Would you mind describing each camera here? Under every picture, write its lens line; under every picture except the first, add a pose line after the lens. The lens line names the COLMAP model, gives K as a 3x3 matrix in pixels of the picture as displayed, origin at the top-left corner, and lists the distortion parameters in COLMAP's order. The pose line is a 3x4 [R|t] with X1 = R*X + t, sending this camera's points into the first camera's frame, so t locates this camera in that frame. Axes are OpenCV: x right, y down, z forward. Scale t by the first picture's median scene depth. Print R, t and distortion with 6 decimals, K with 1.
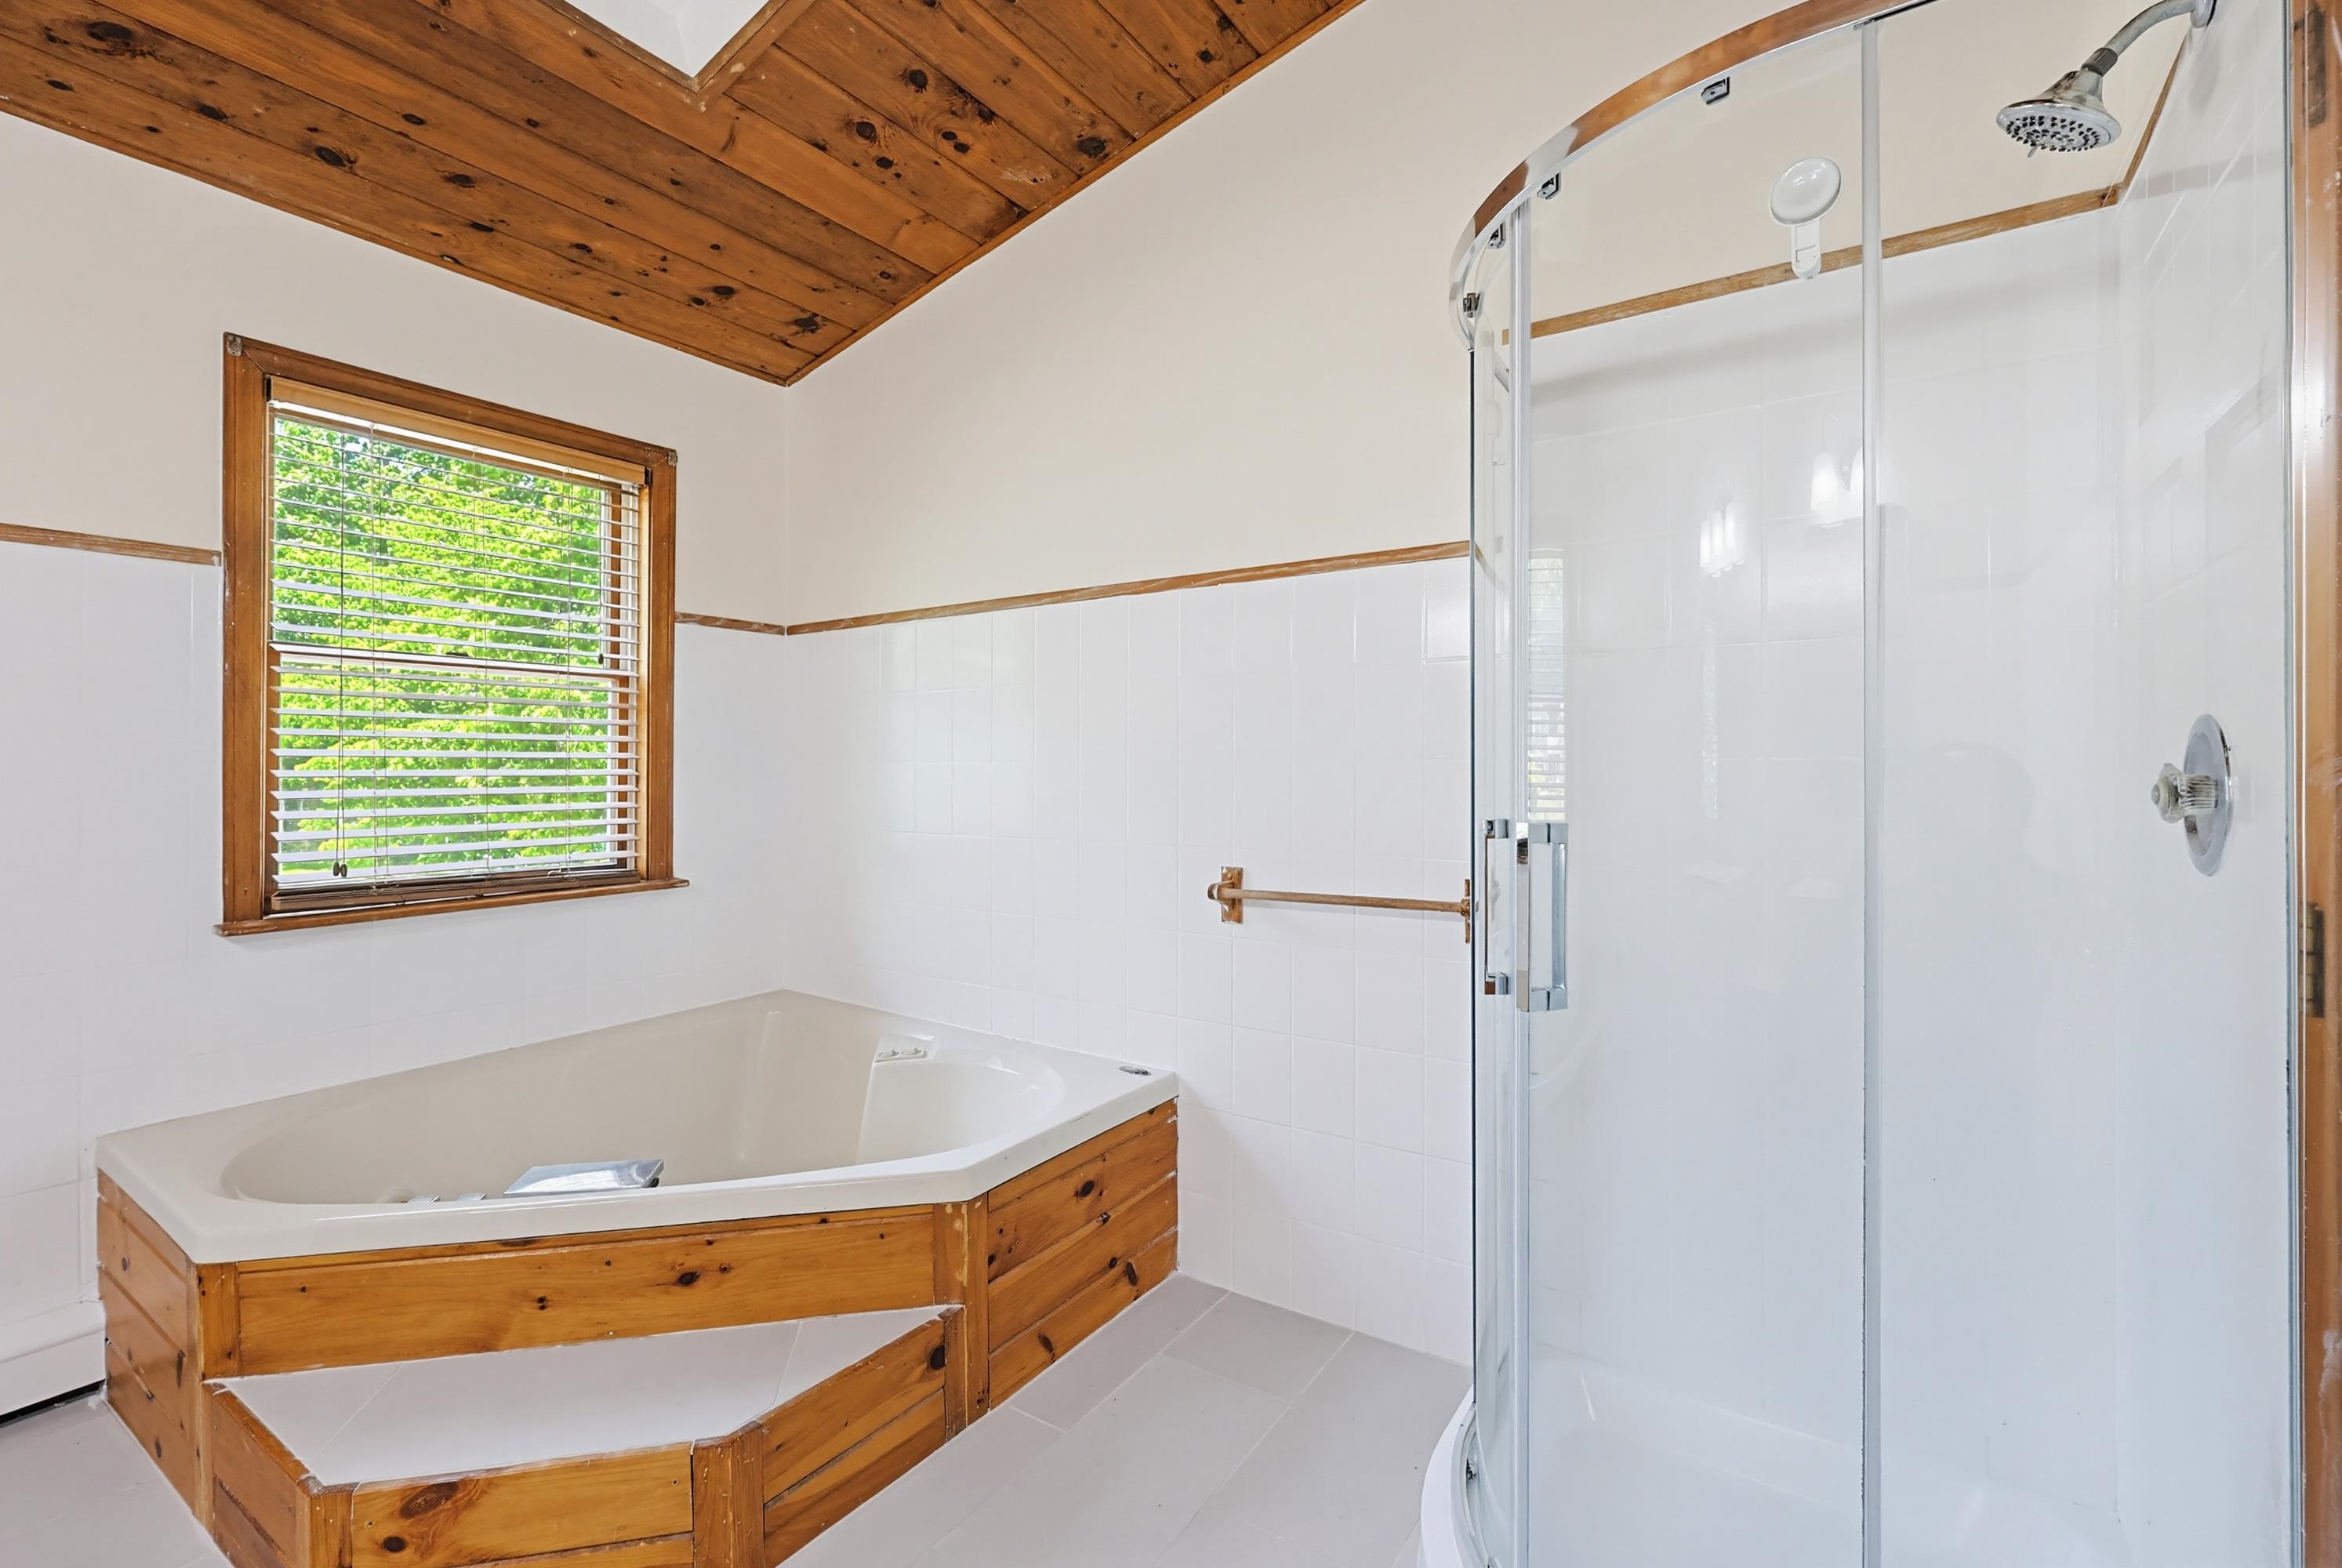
lens RADIAL K [[1009.0, 0, 1183.8], [0, 1009.0, 767.7], [0, 0, 1]] dist [0.003739, 0.000244]
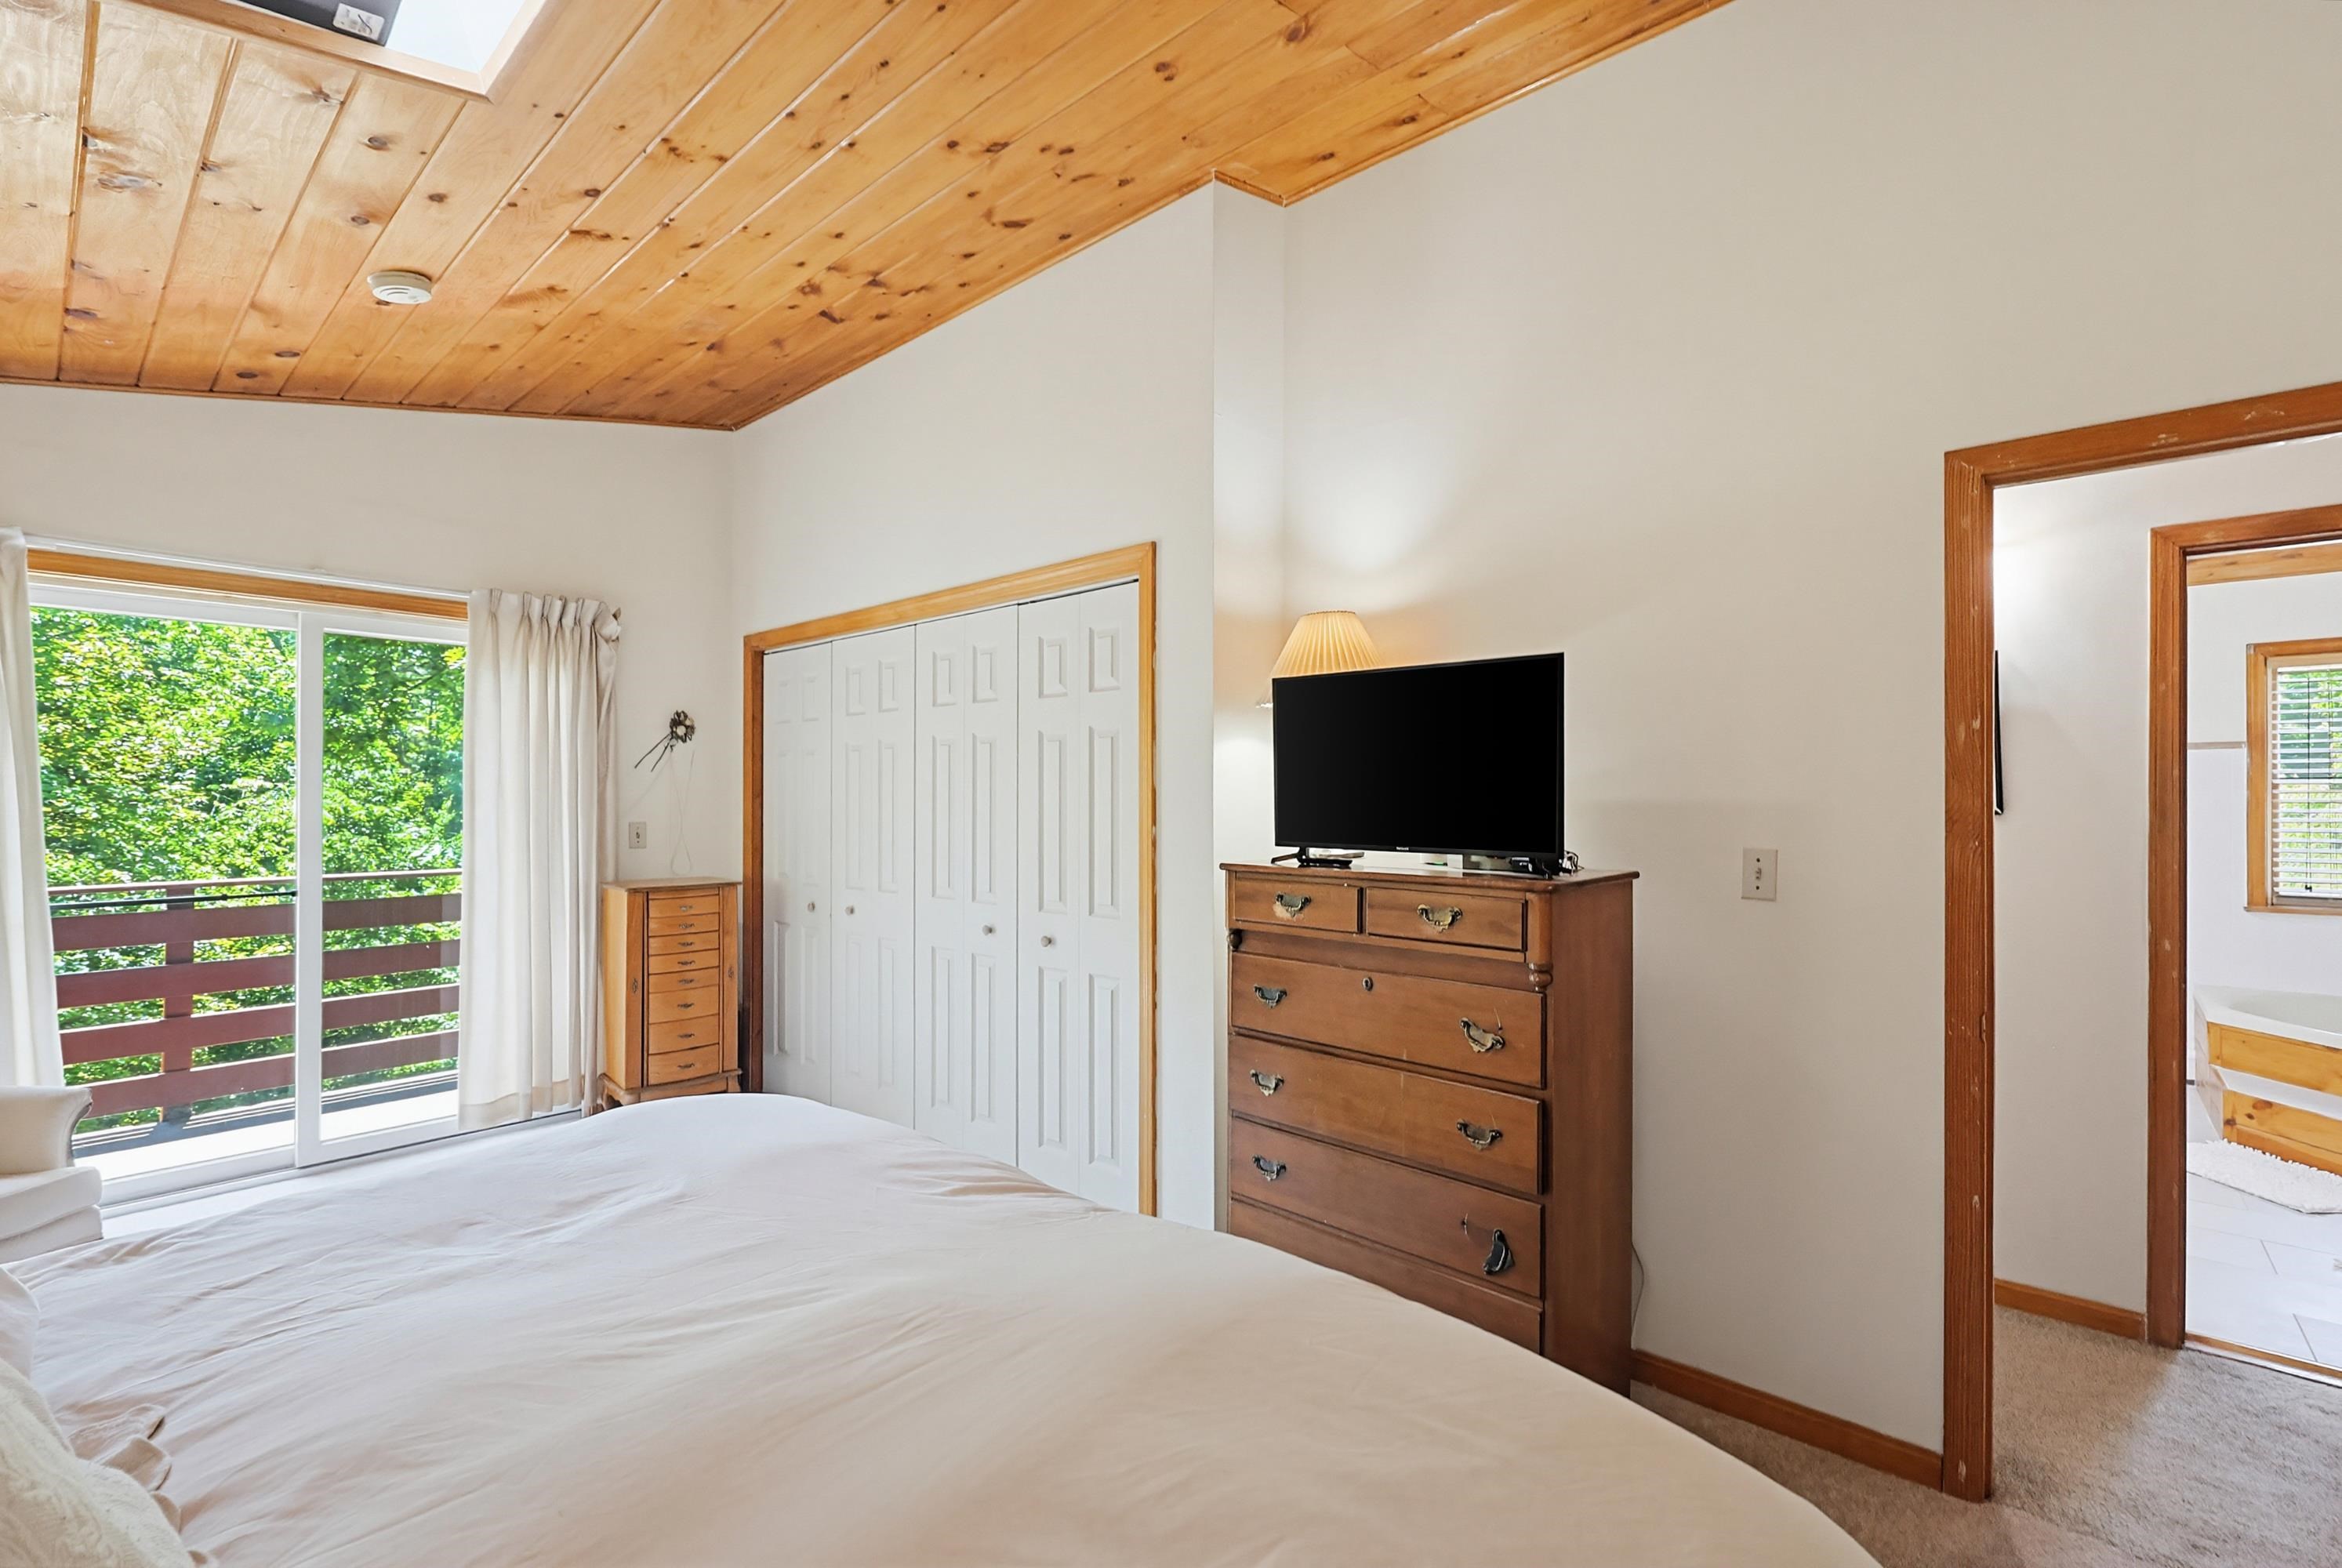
lens RADIAL K [[1020.6, 0, 1177.0], [0, 1020.6, 791.2], [0, 0, 1]] dist [0.000975, 0.000099]
pose [[-0.141339, -0.010446, -0.989906, 1.592812], [0.000398, 0.999944, -0.010608, -0.077545], [0.989961, -0.001893, -0.141327, -1.007343]]
